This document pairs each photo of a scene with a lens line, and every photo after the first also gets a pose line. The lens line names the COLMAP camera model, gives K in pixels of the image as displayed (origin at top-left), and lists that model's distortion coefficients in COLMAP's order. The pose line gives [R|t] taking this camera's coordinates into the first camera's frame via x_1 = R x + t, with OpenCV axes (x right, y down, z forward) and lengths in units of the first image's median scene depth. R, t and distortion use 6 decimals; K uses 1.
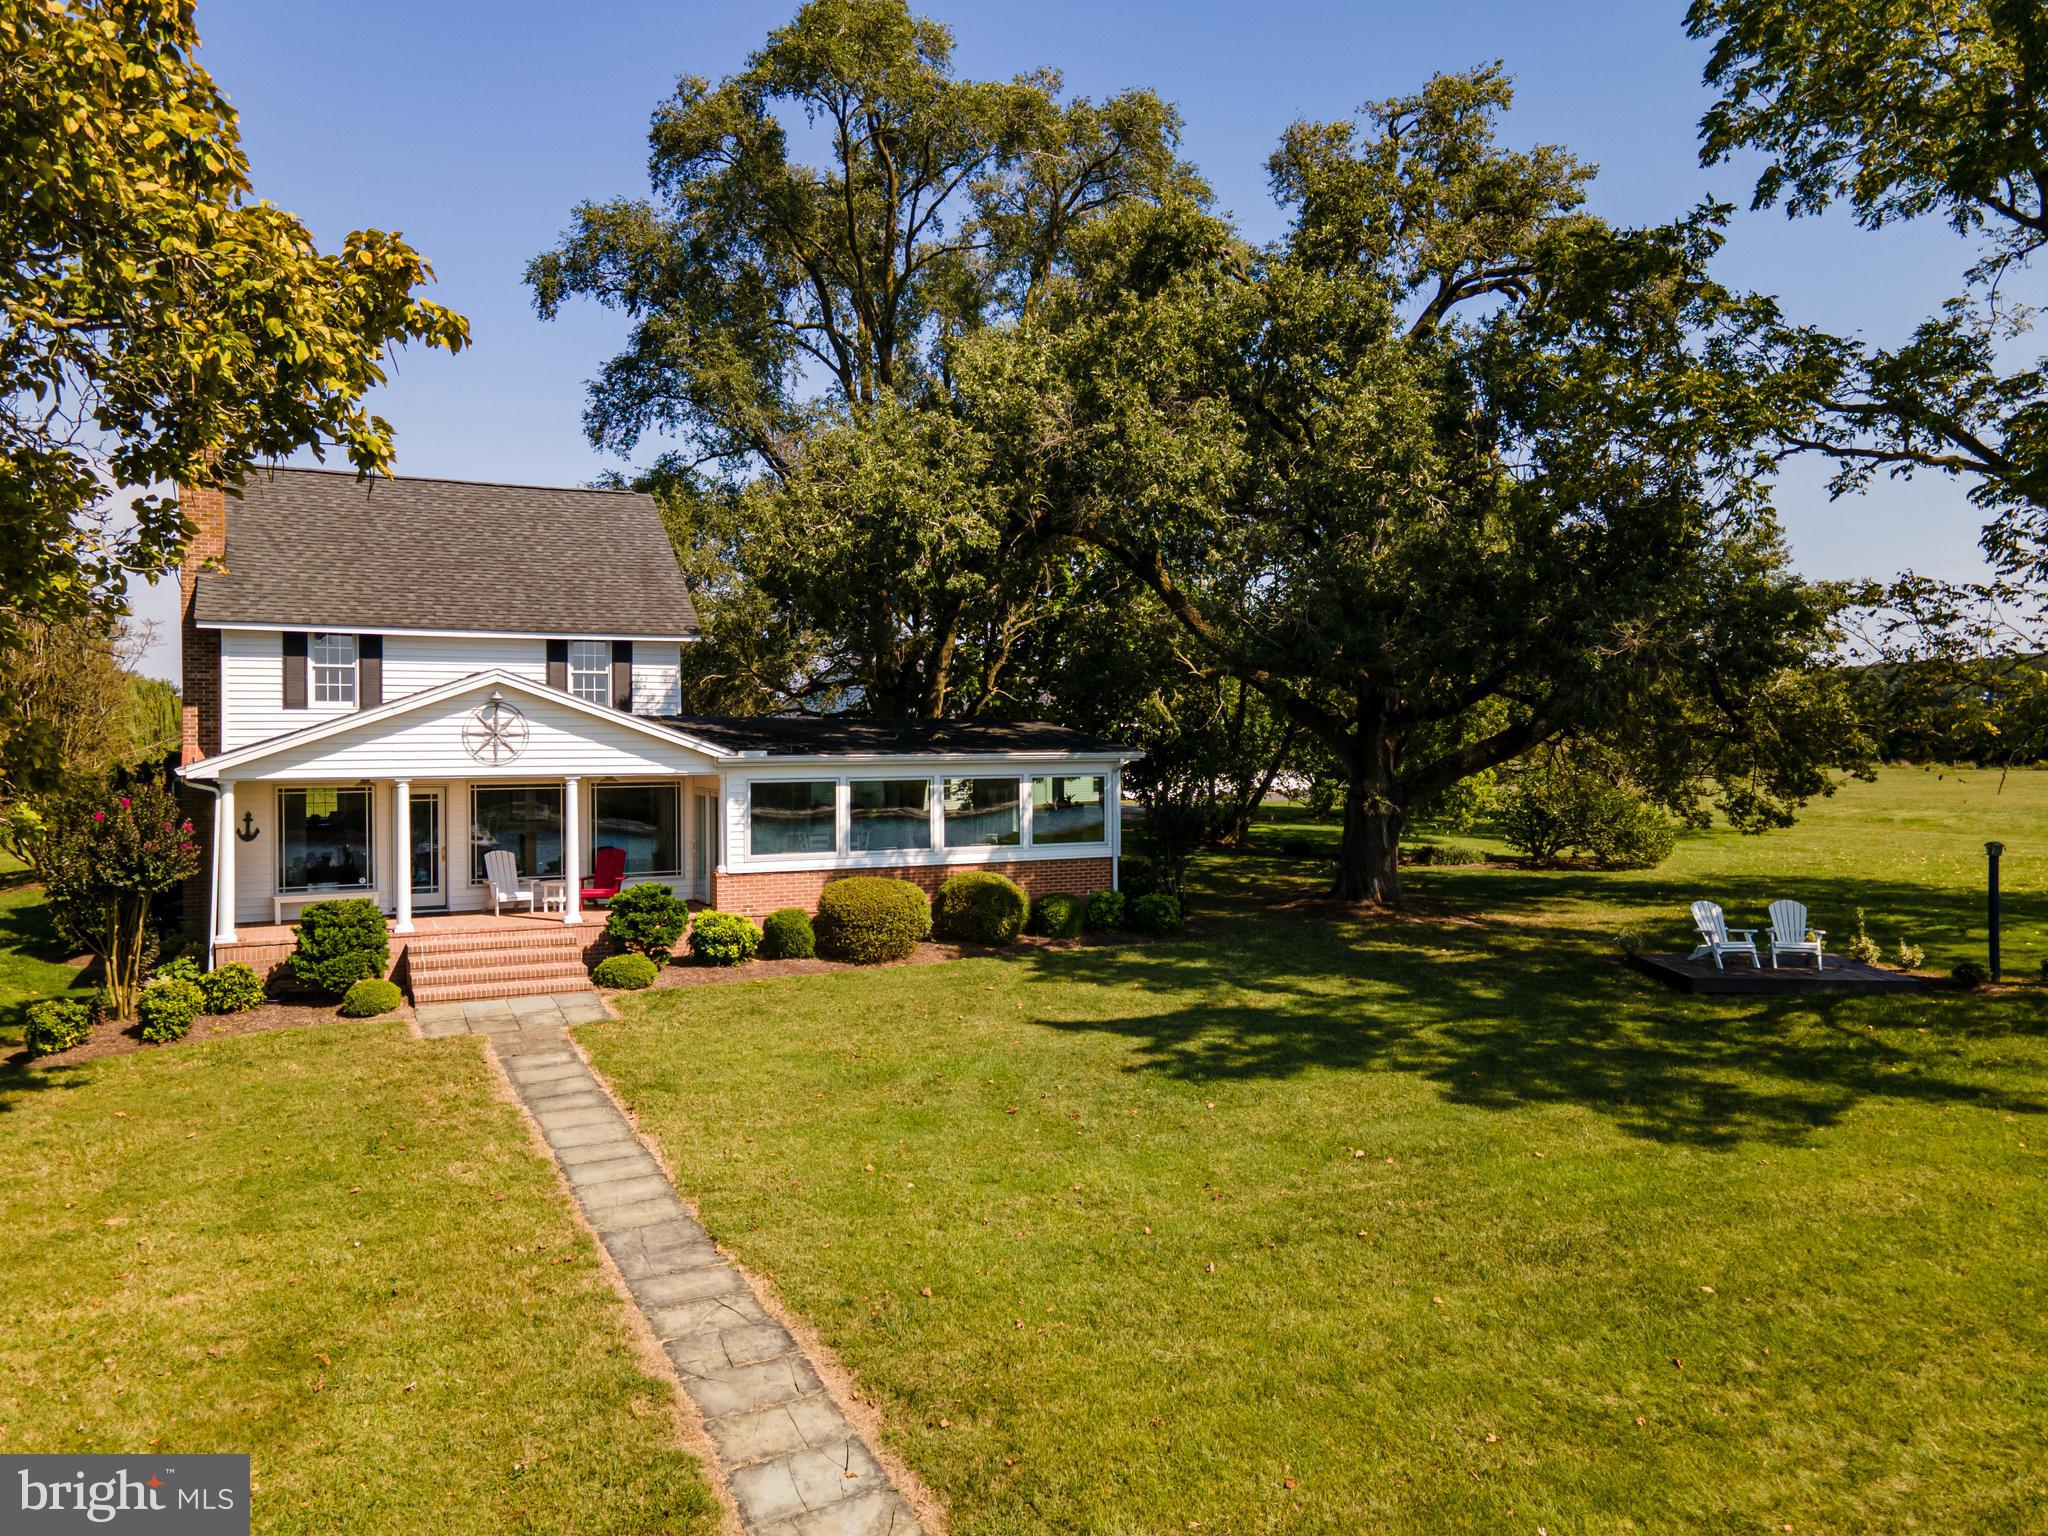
lens RADIAL K [[1487.7, 0, 1024.0], [0, 1487.7, 768.0], [0, 0, 1]] dist [0.021574, -0.001214]
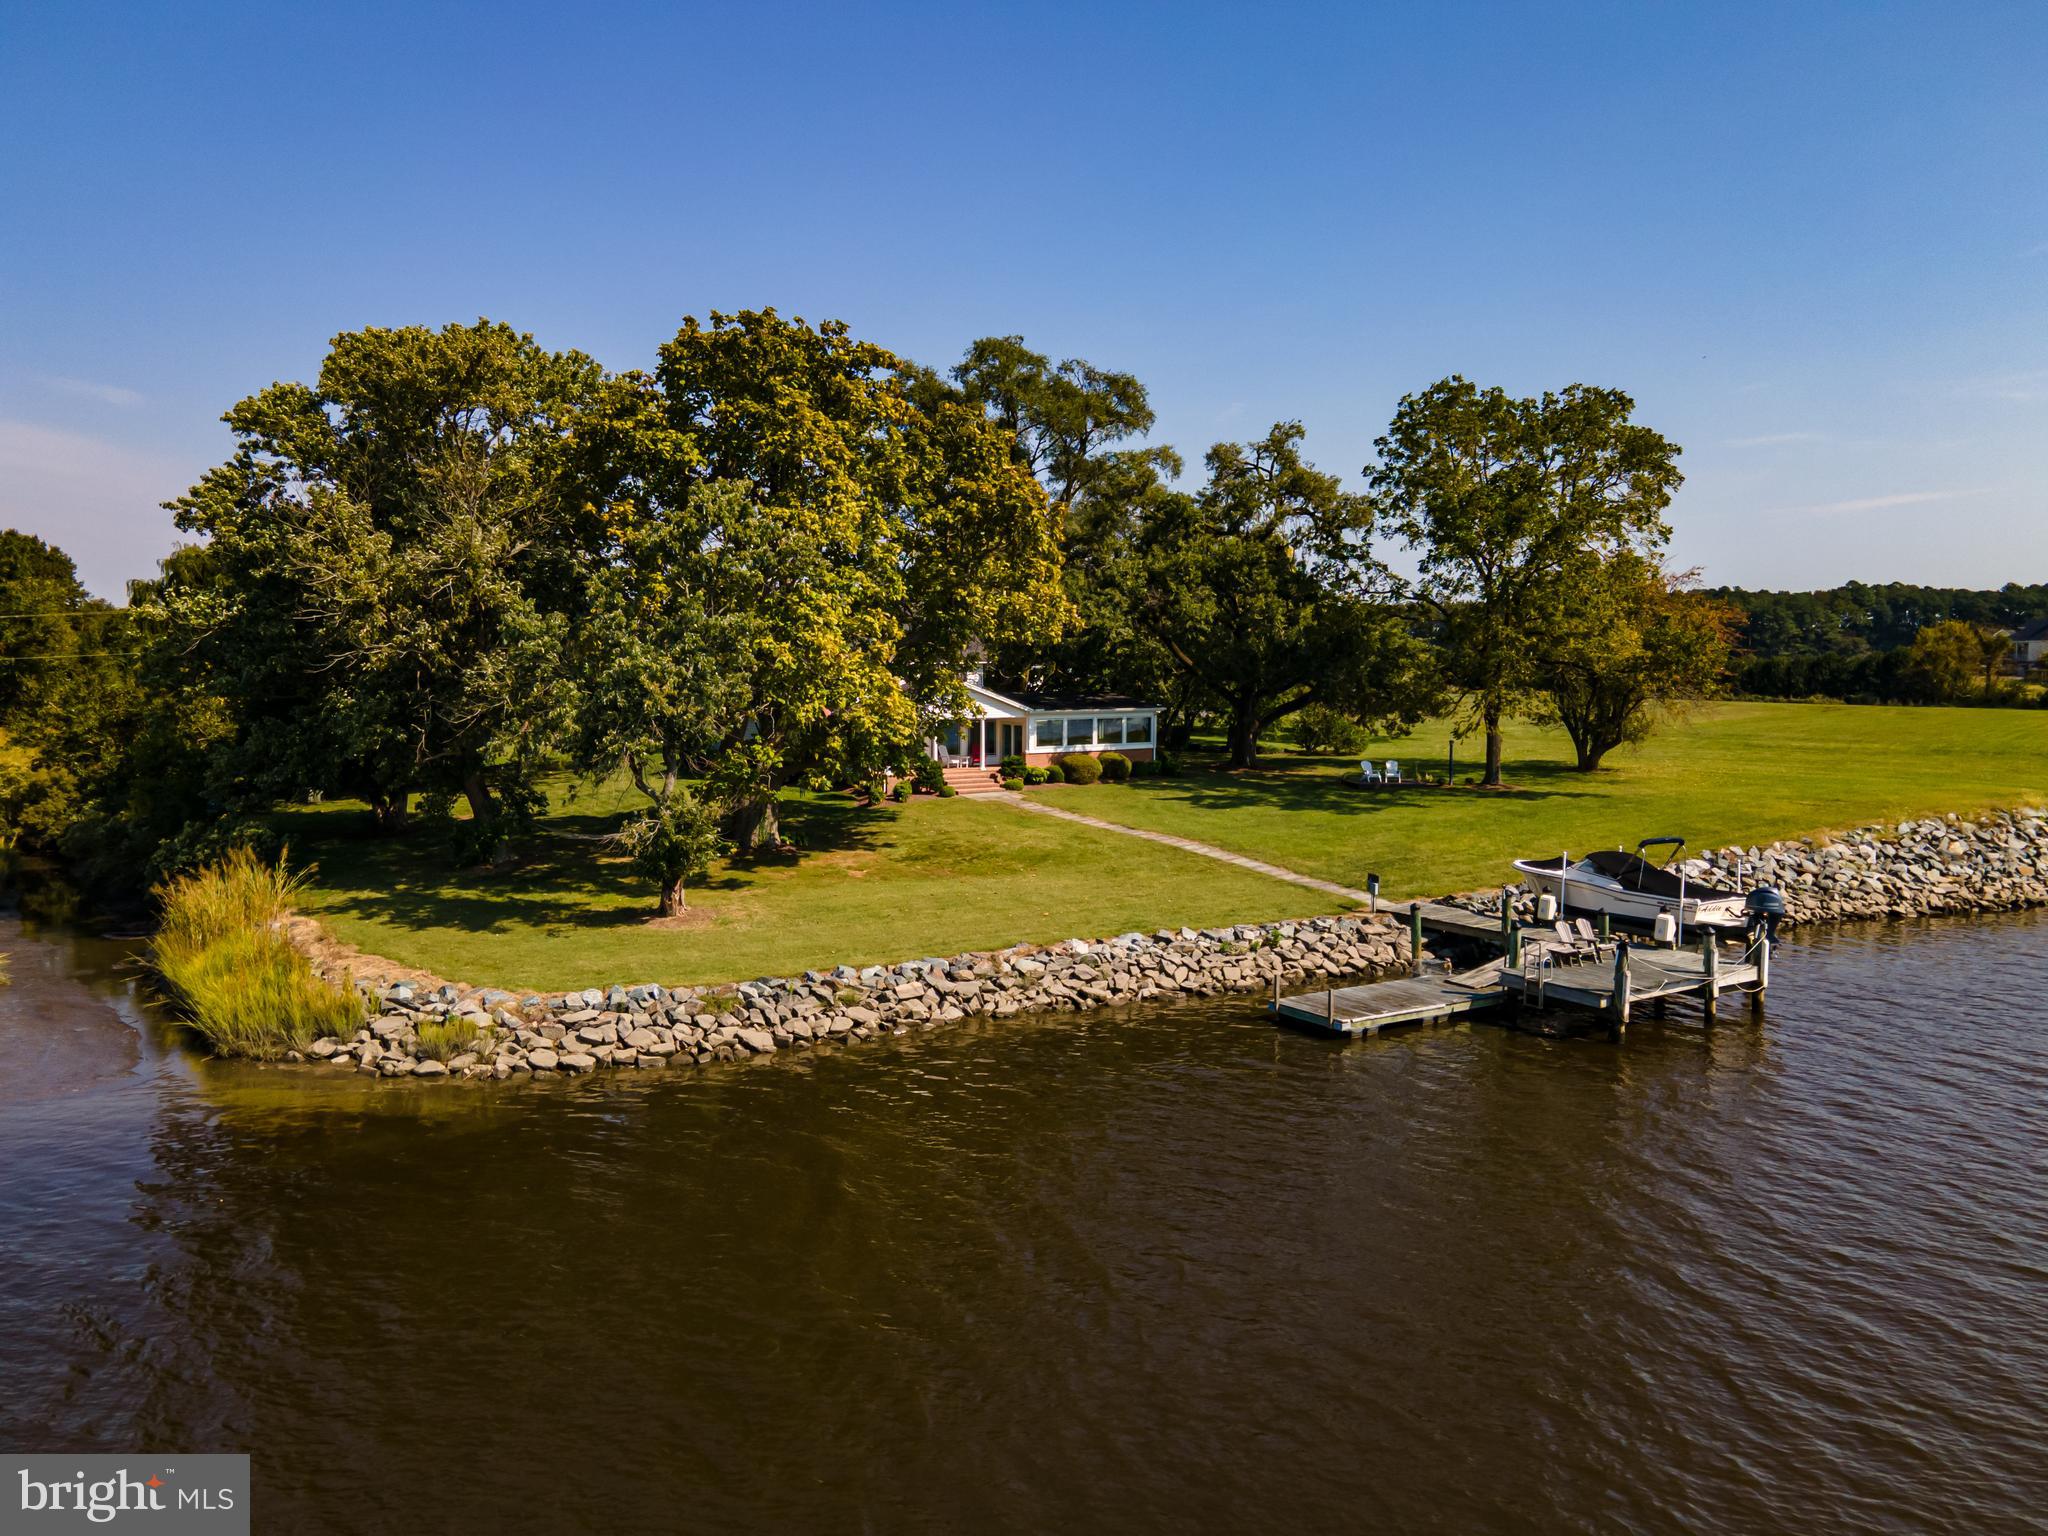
lens RADIAL K [[1487.7, 0, 1024.0], [0, 1487.7, 768.0], [0, 0, 1]] dist [0.021574, -0.001214]
pose [[0.988747, -0.004041, 0.149541, -0.615987], [-0.005026, 0.998173, 0.060205, -0.066898], [-0.149512, -0.060279, 0.986921, -1.705779]]
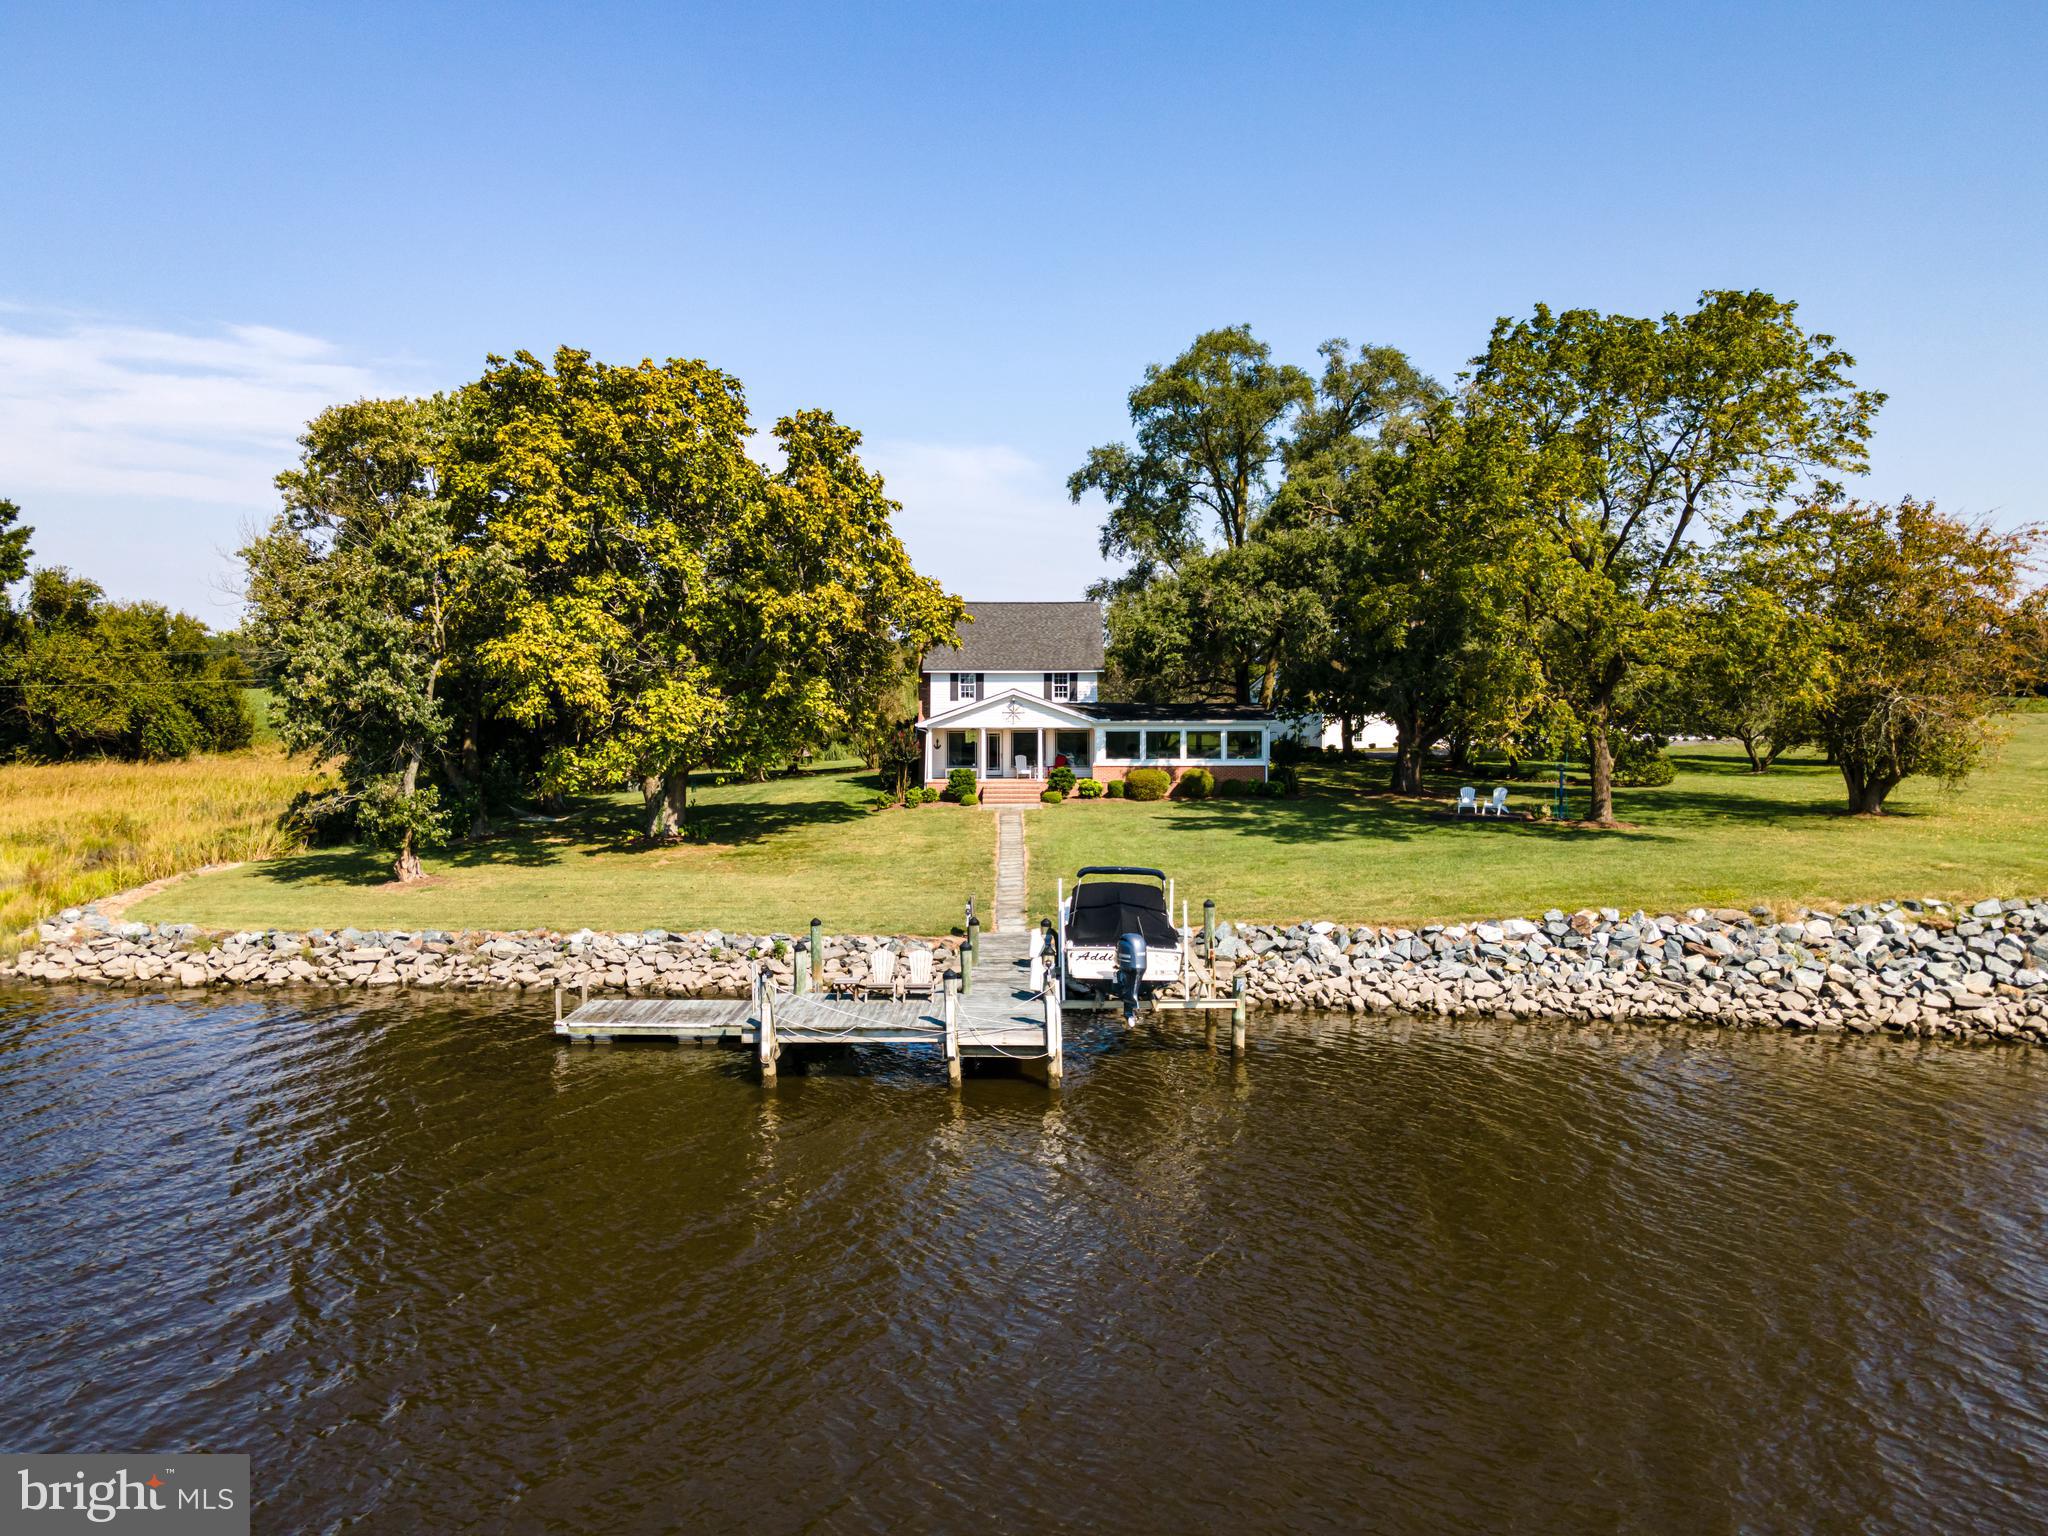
lens RADIAL K [[1487.7, 0, 1024.0], [0, 1487.7, 768.0], [0, 0, 1]] dist [0.021574, -0.001214]
pose [[0.898757, 0.026570, -0.437640, 0.823018], [-0.008945, 0.999066, 0.042285, -0.034485], [0.438355, -0.034089, 0.898155, -1.393239]]
